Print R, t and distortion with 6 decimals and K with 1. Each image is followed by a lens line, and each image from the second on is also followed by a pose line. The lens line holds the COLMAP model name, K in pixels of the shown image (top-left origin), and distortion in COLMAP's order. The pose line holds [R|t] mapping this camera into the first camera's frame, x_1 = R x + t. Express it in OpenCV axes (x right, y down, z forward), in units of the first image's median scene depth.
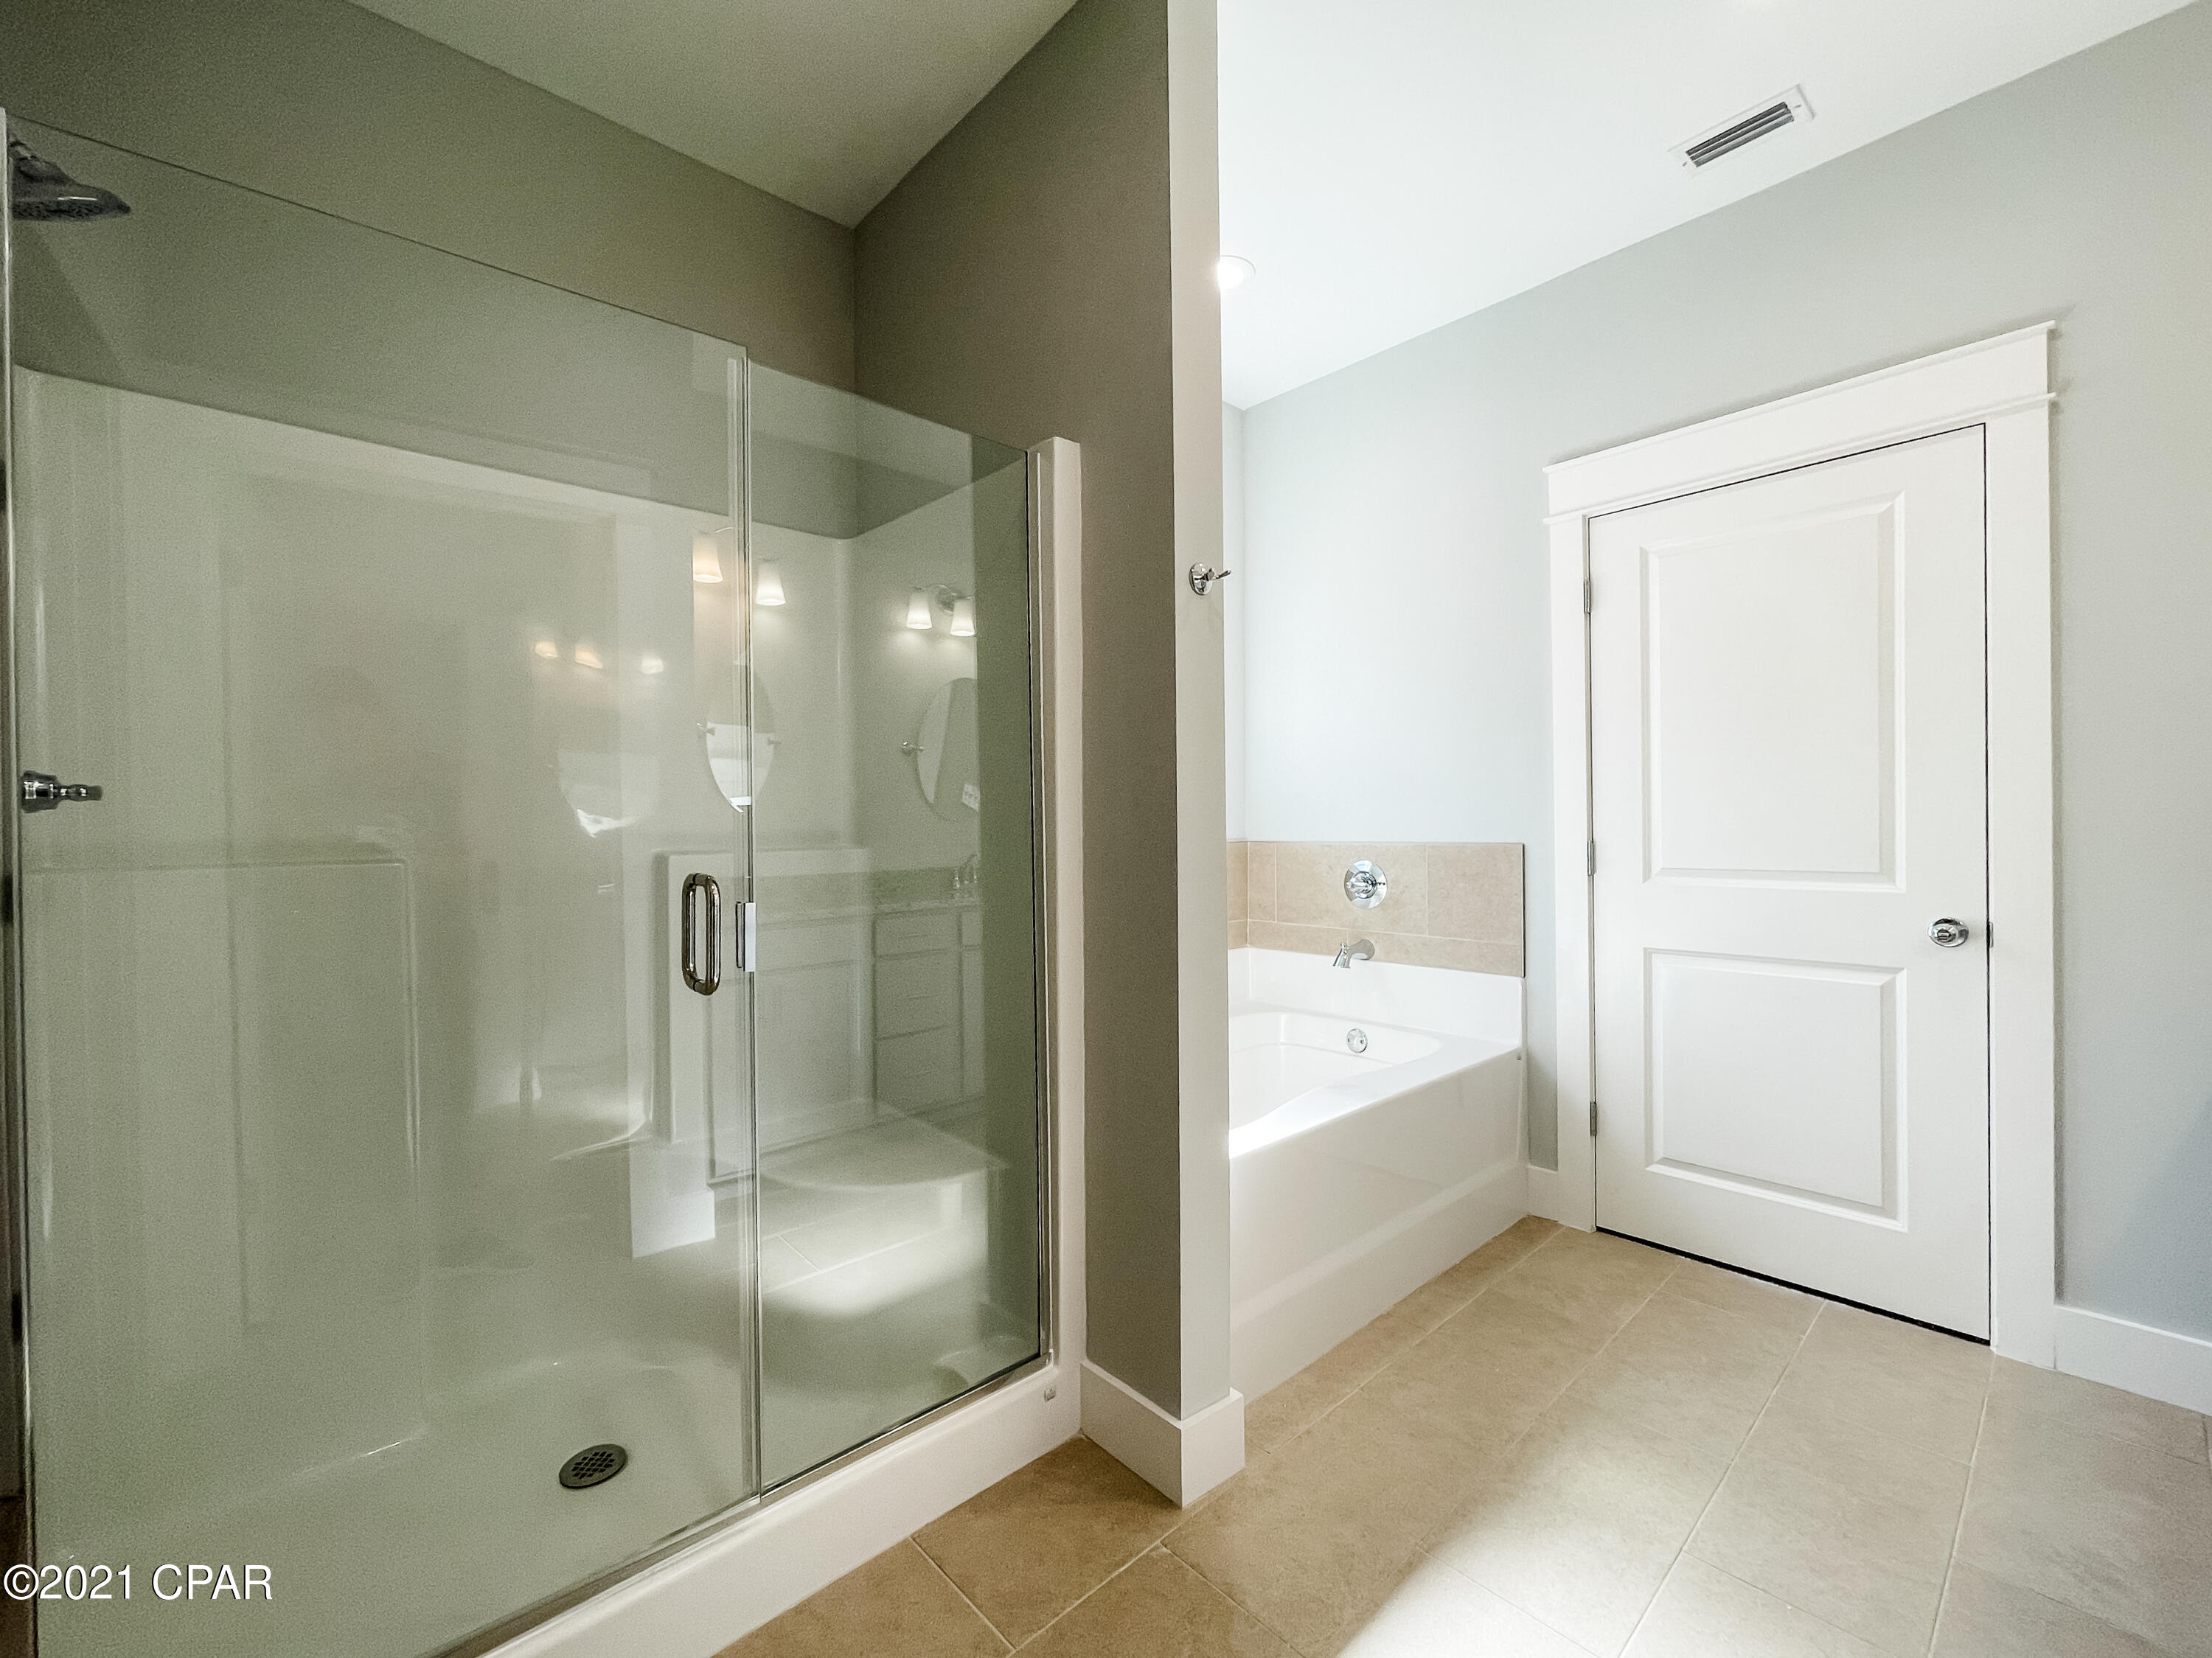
lens RADIAL K [[916.6, 0, 1106.0], [0, 916.6, 829.0], [0, 0, 1]] dist [-0.000908, 0.000666]
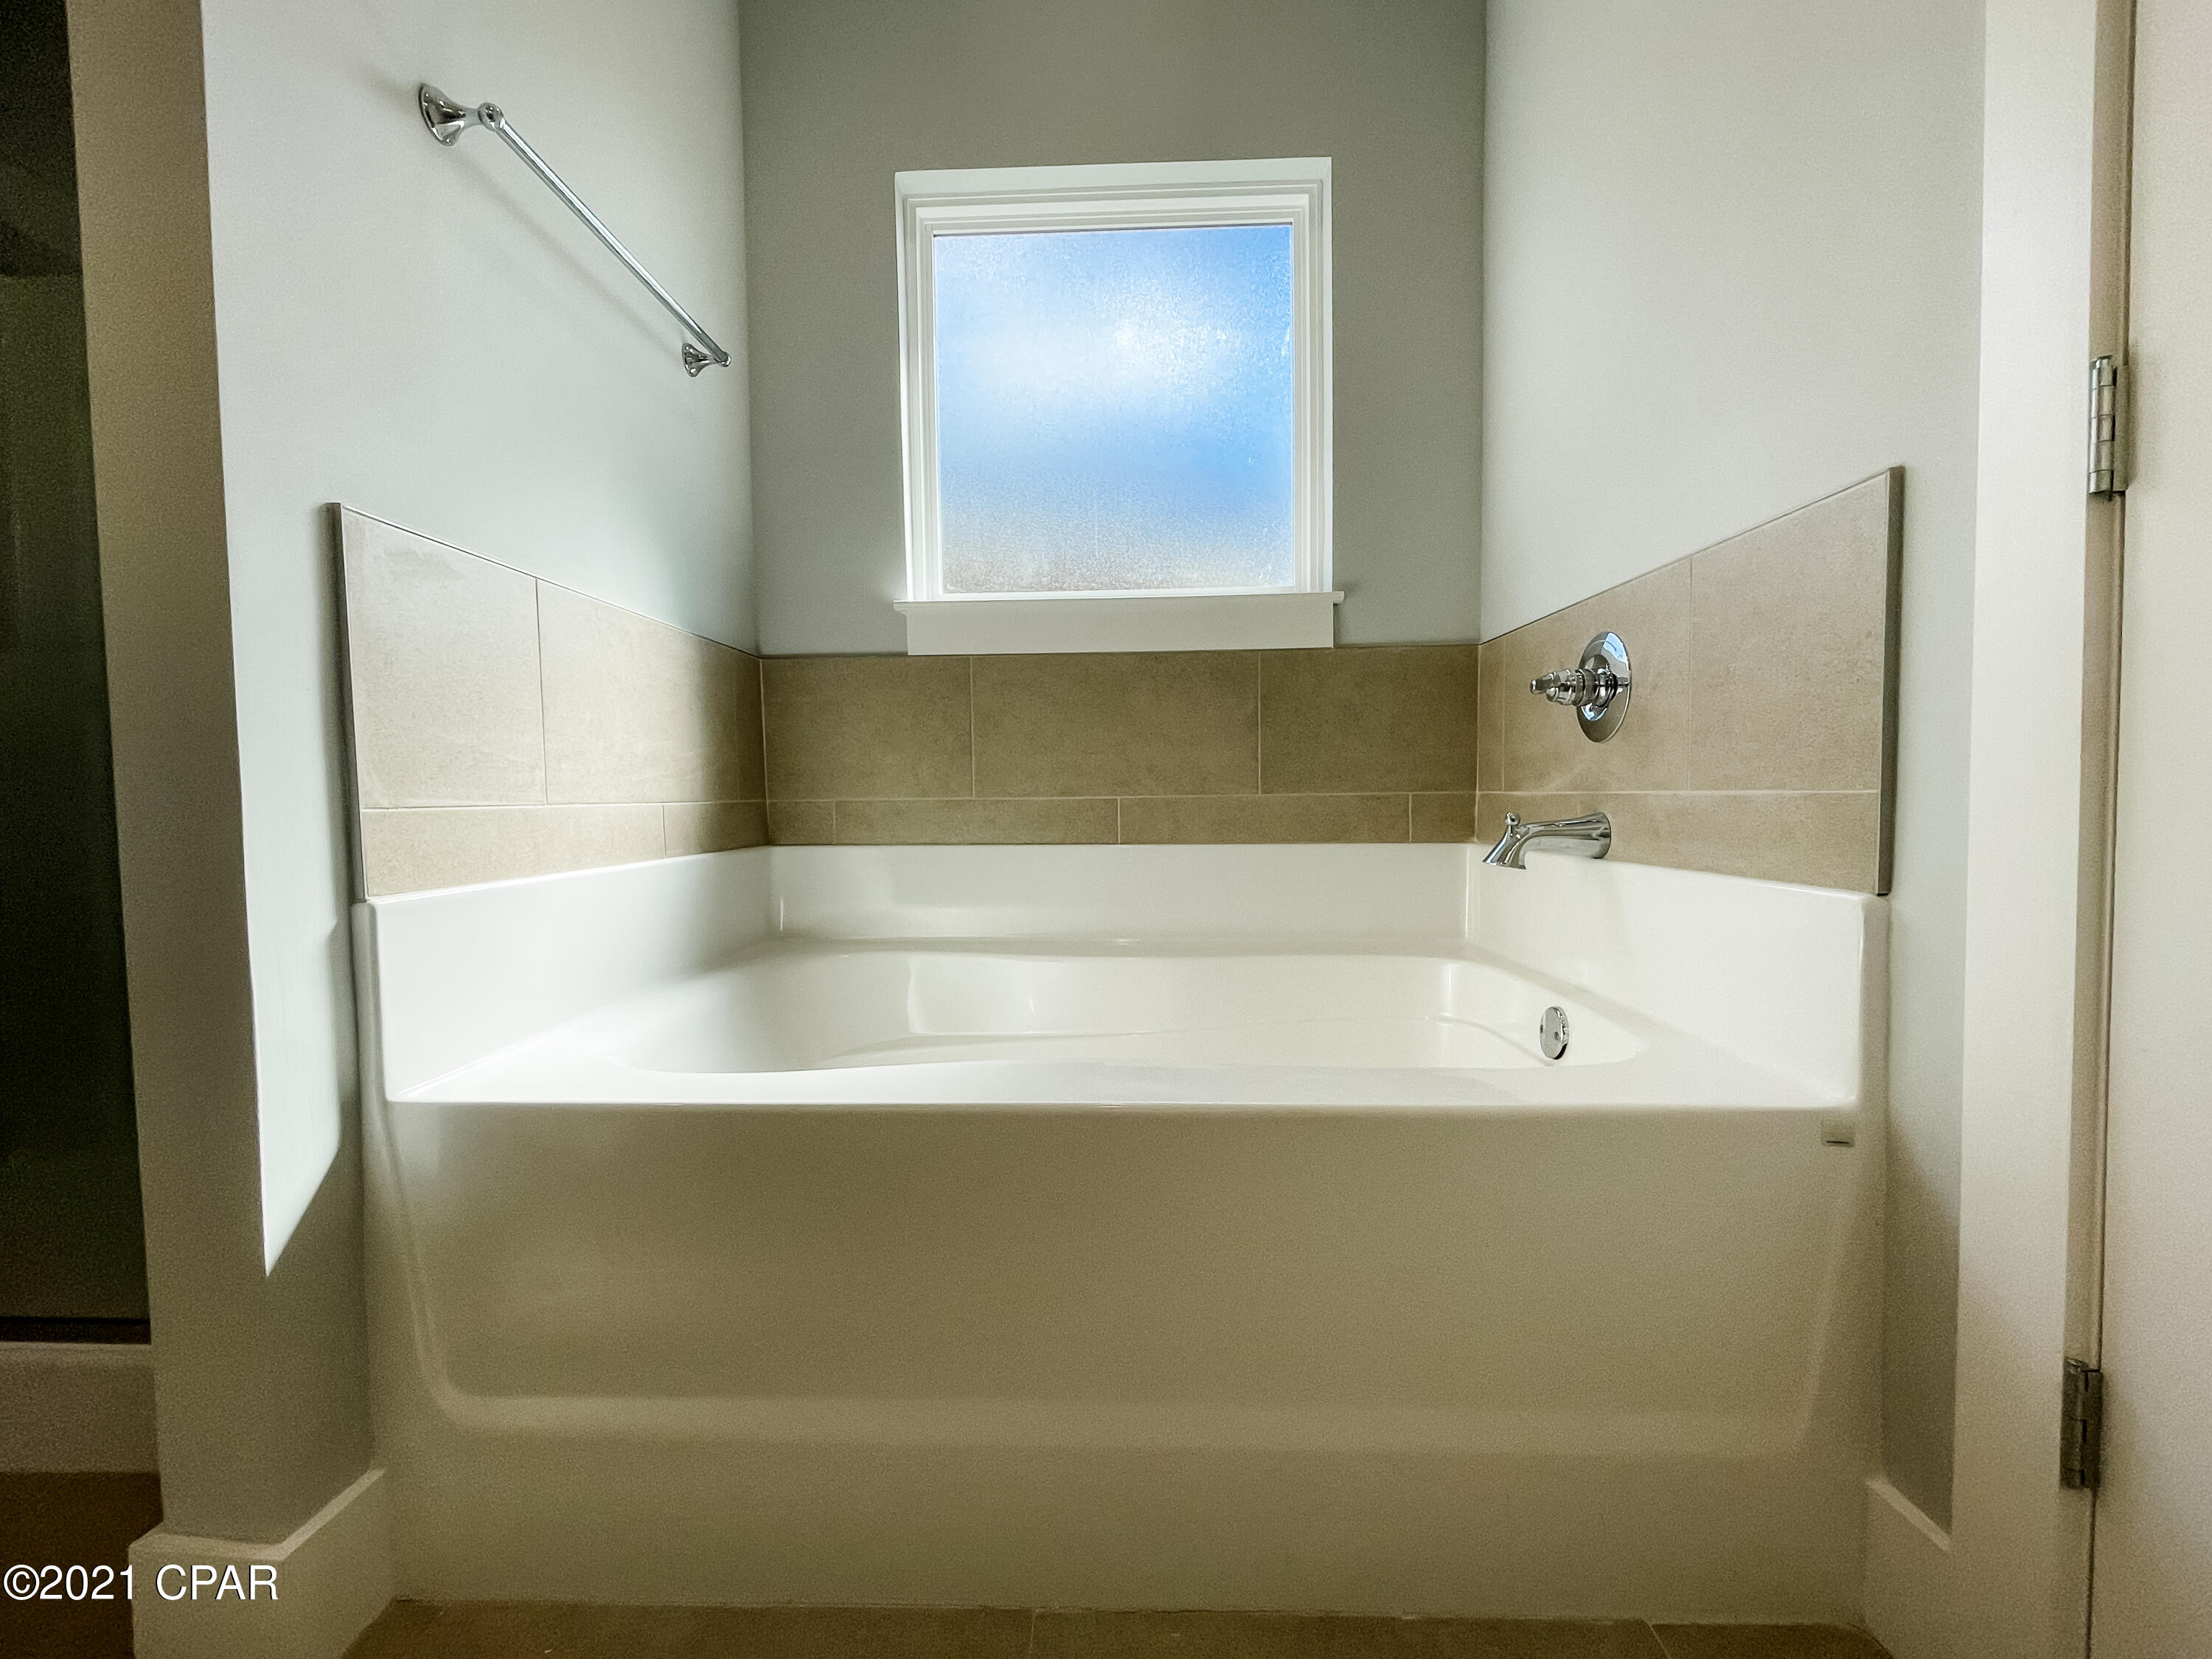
lens RADIAL K [[916.7, 0, 1106.0], [0, 916.7, 829.5], [0, 0, 1]] dist [-0.000908, 0.000666]
pose [[0.711824, 0.031768, -0.701639, 0.486749], [0.002119, 0.998875, 0.047375, 0.122594], [0.702354, -0.035209, 0.710956, 0.587355]]
